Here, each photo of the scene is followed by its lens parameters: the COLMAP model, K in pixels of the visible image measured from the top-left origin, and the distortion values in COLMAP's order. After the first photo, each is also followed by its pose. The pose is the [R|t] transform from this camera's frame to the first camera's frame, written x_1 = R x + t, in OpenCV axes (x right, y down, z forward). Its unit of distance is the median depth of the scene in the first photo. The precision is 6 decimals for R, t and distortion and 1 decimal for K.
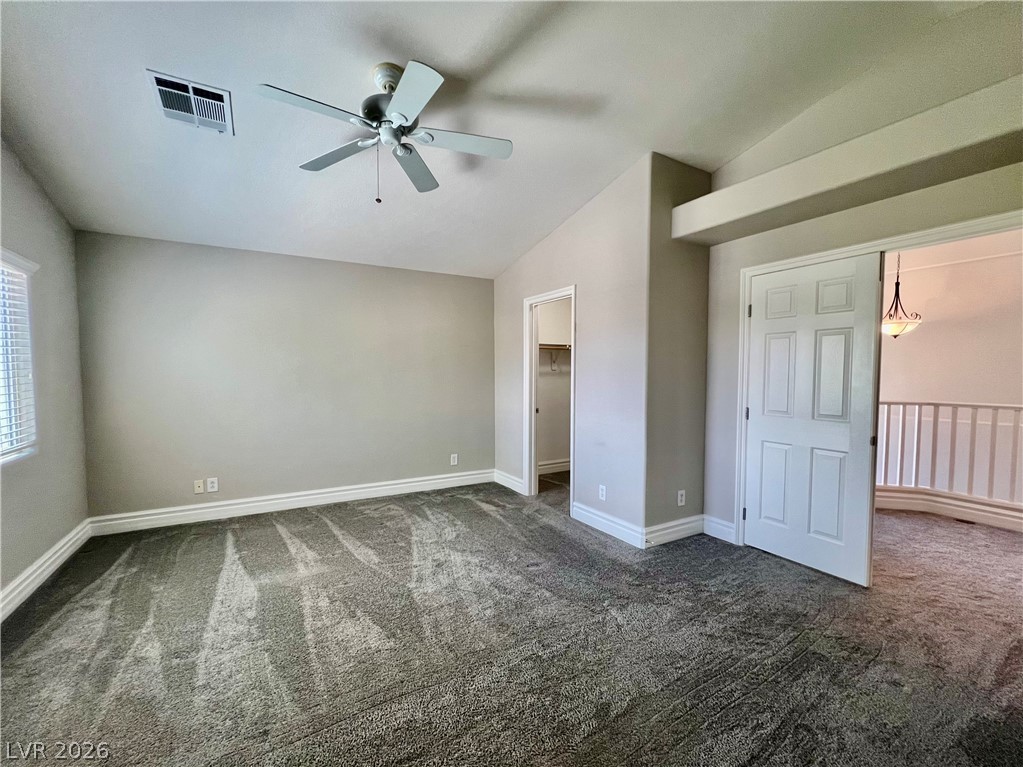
lens RADIAL K [[413.0, 0, 510.6], [0, 413.0, 386.7], [0, 0, 1]] dist [-0.000145, 0.000416]
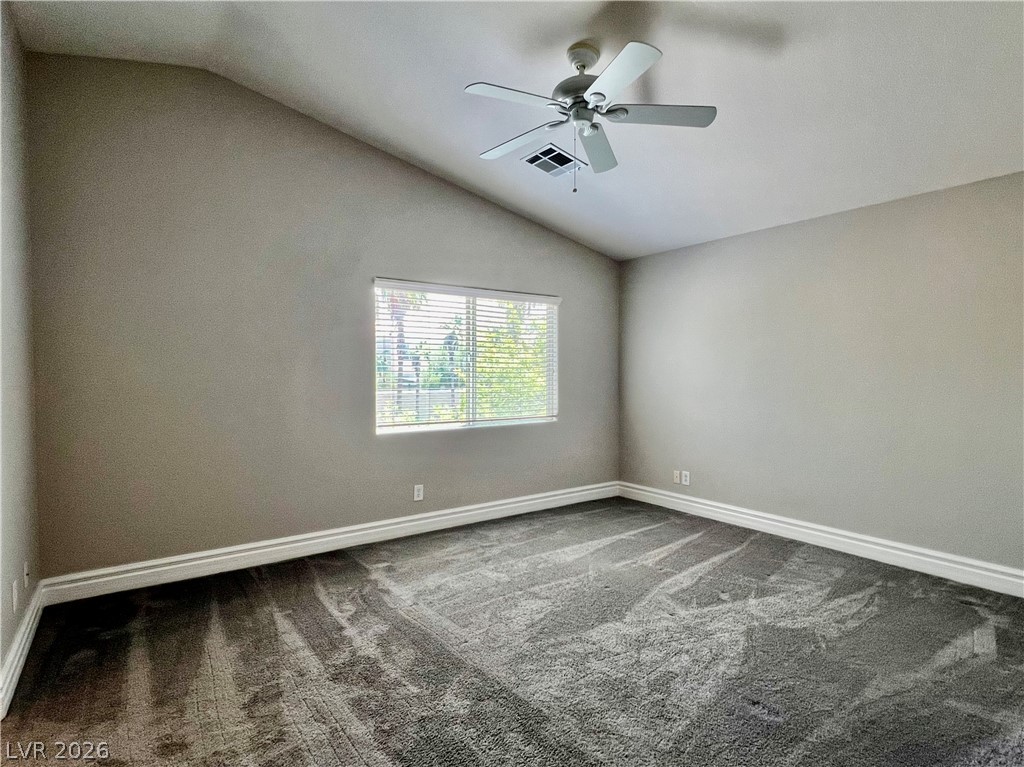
lens RADIAL K [[521.0, 0, 513.3], [0, 521.0, 376.8], [0, 0, 1]] dist [-0.001690, -0.000281]
pose [[0.145809, 0.010253, -0.989260, 0.557844], [-0.032416, 0.999459, 0.005581, -0.007388], [0.988781, 0.031254, 0.146063, 0.435329]]
